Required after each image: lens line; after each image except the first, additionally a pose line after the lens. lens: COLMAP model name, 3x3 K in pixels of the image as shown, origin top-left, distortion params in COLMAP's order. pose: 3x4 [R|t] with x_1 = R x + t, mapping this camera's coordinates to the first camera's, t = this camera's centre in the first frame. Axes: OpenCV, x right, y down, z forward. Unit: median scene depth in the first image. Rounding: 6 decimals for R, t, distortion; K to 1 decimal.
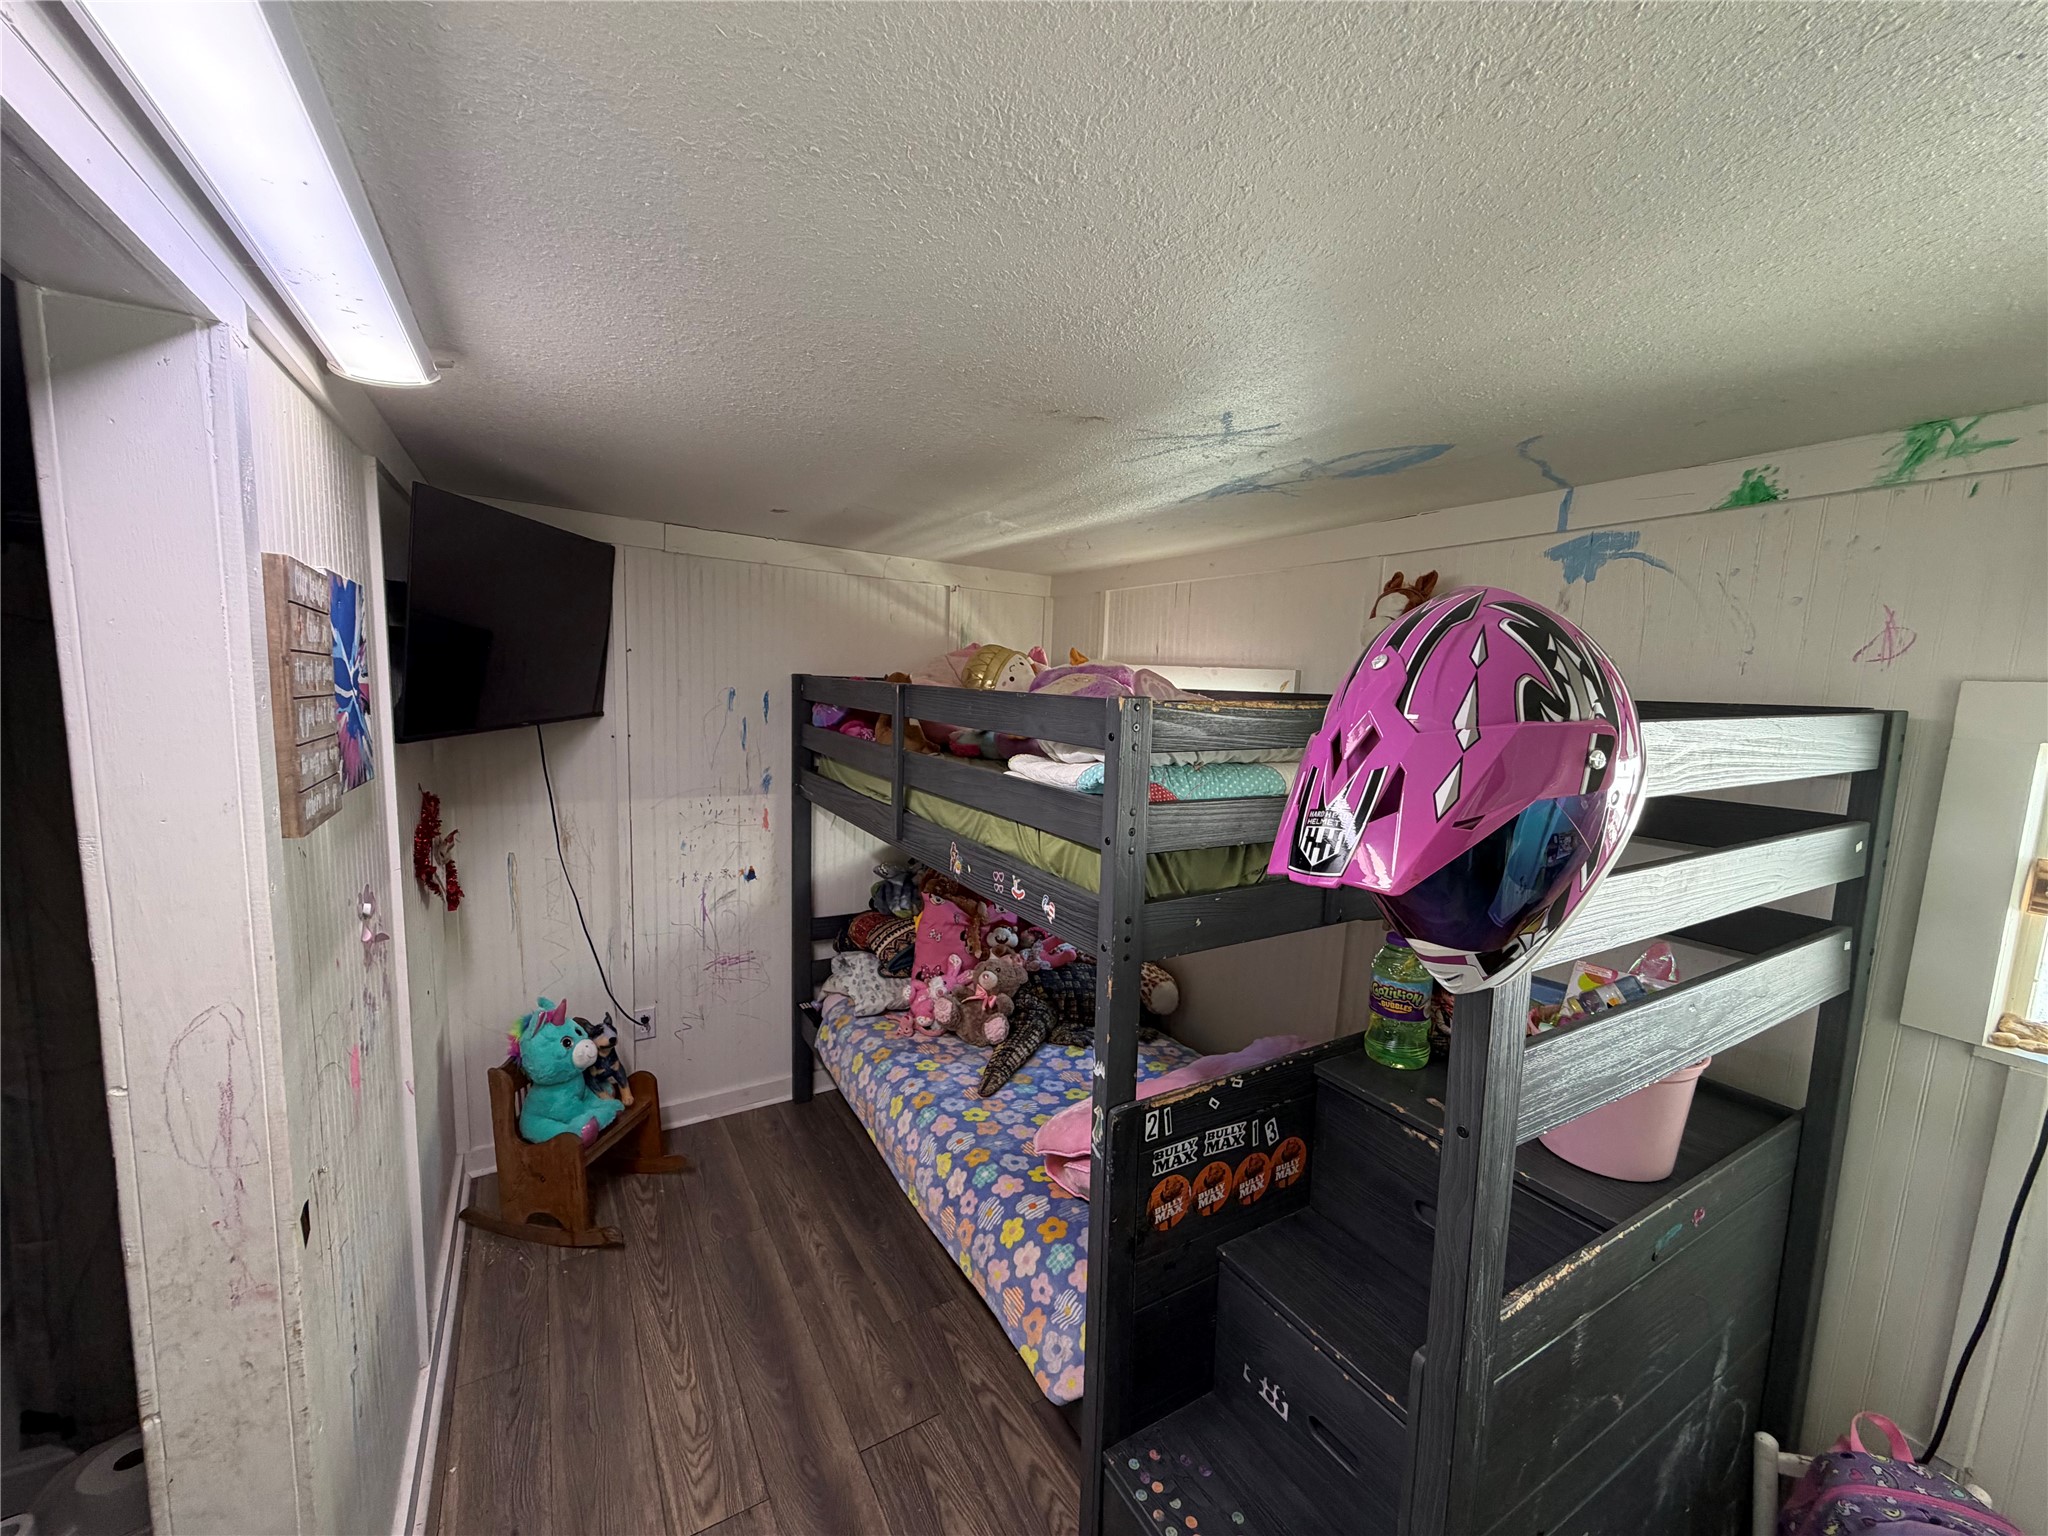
lens RADIAL K [[816.5, 0, 1021.5], [0, 816.5, 769.9], [0, 0, 1]] dist [0.002897, 0.000377]
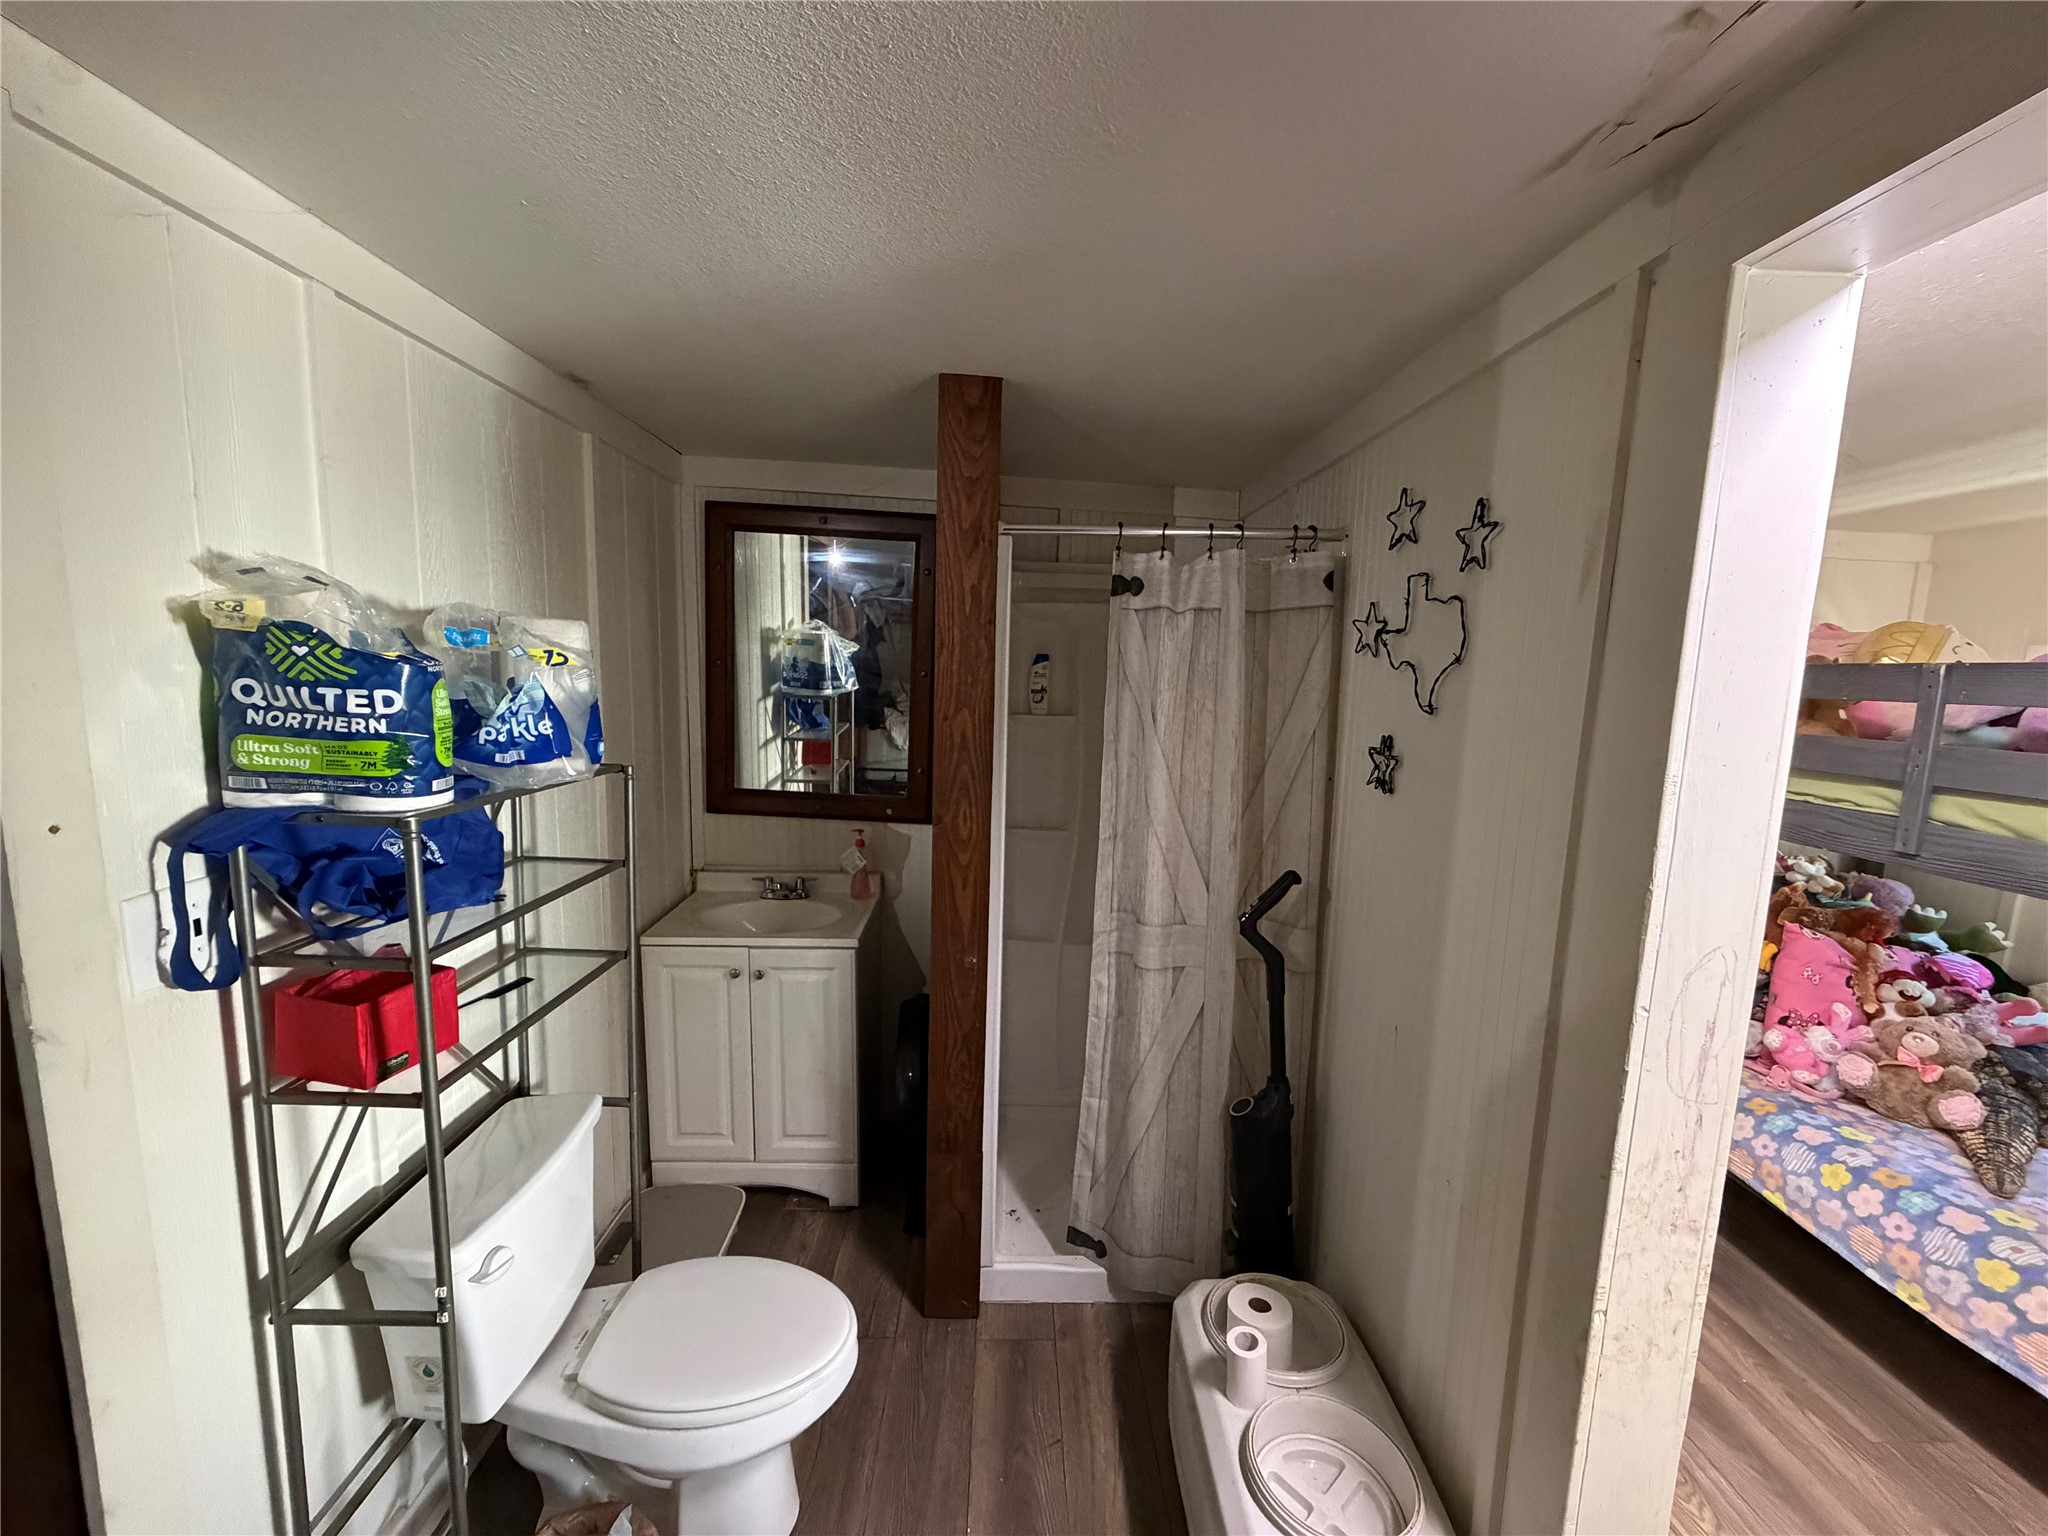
lens RADIAL K [[816.5, 0, 1026.0], [0, 816.5, 769.6], [0, 0, 1]] dist [0.002897, 0.000377]
pose [[0.875816, 0.050883, -0.479956, -0.457791], [-0.055755, 0.998436, 0.004109, 0.039118], [0.479415, 0.023161, 0.877283, -0.123851]]
